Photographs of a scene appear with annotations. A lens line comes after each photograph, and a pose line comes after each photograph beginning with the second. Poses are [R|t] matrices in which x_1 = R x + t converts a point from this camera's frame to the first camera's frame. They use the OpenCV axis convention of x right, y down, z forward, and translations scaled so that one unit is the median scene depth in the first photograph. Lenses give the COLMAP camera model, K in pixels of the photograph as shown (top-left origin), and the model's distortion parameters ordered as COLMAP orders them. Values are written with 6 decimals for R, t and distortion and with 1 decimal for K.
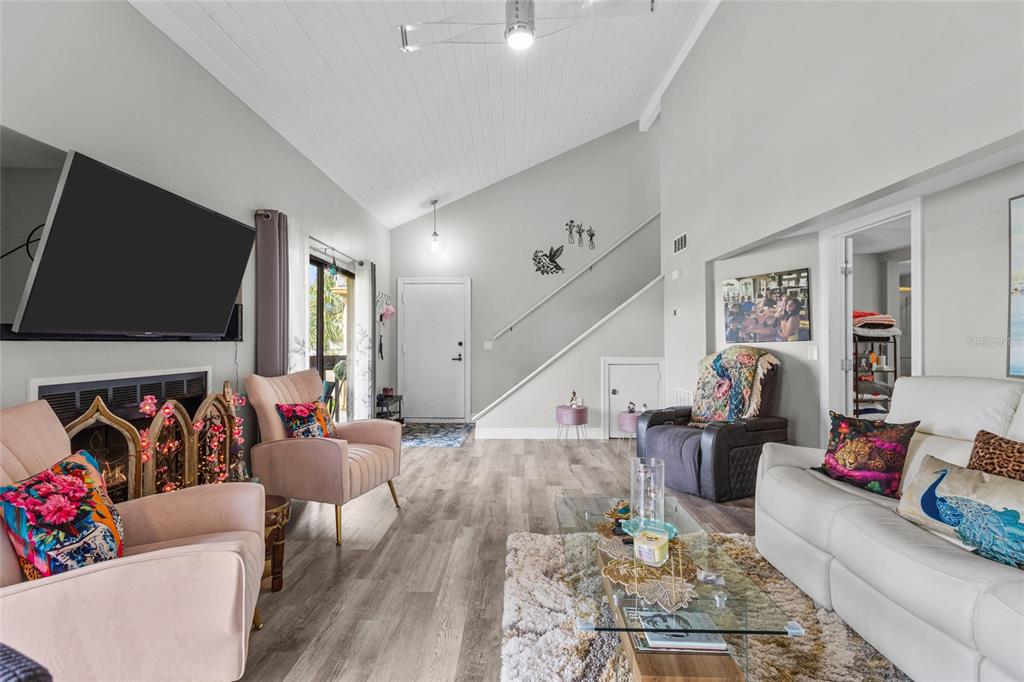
lens RADIAL K [[479.2, 0, 512.3], [0, 479.2, 342.0], [0, 0, 1]] dist [0.003429, 0.003053]
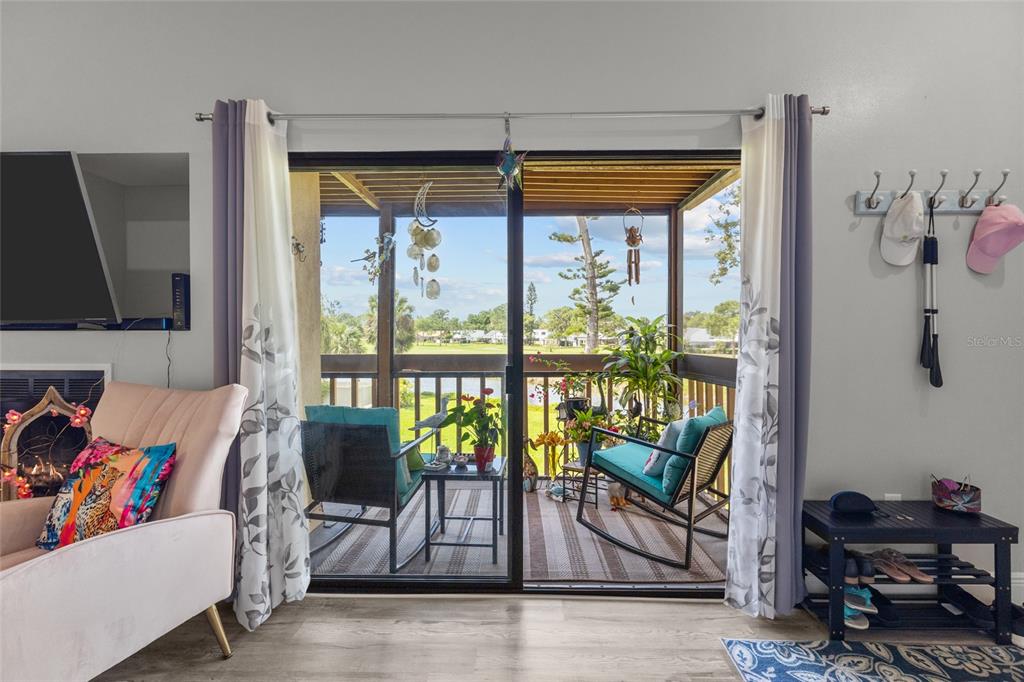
lens RADIAL K [[479.2, 0, 517.7], [0, 479.2, 336.3], [0, 0, 1]] dist [0.003429, 0.003053]
pose [[-0.011806, 0.005337, -0.999916, 0.067650], [0.000501, 0.999986, 0.005331, 0.002995], [0.999930, -0.000438, -0.011808, 1.161111]]
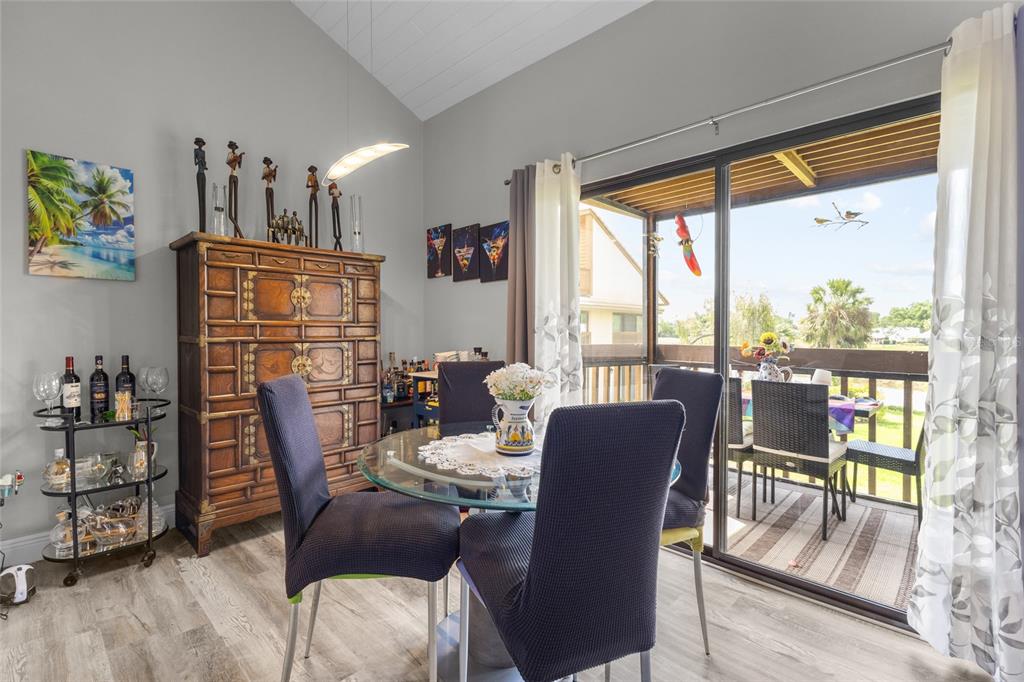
lens RADIAL K [[479.2, 0, 506.9], [0, 479.2, 339.5], [0, 0, 1]] dist [0.003429, 0.003053]
pose [[-0.690677, 0.009927, -0.723095, 0.110589], [-0.001078, 0.999891, 0.014757, 0.016875], [0.723163, 0.010972, -0.690591, 0.247009]]
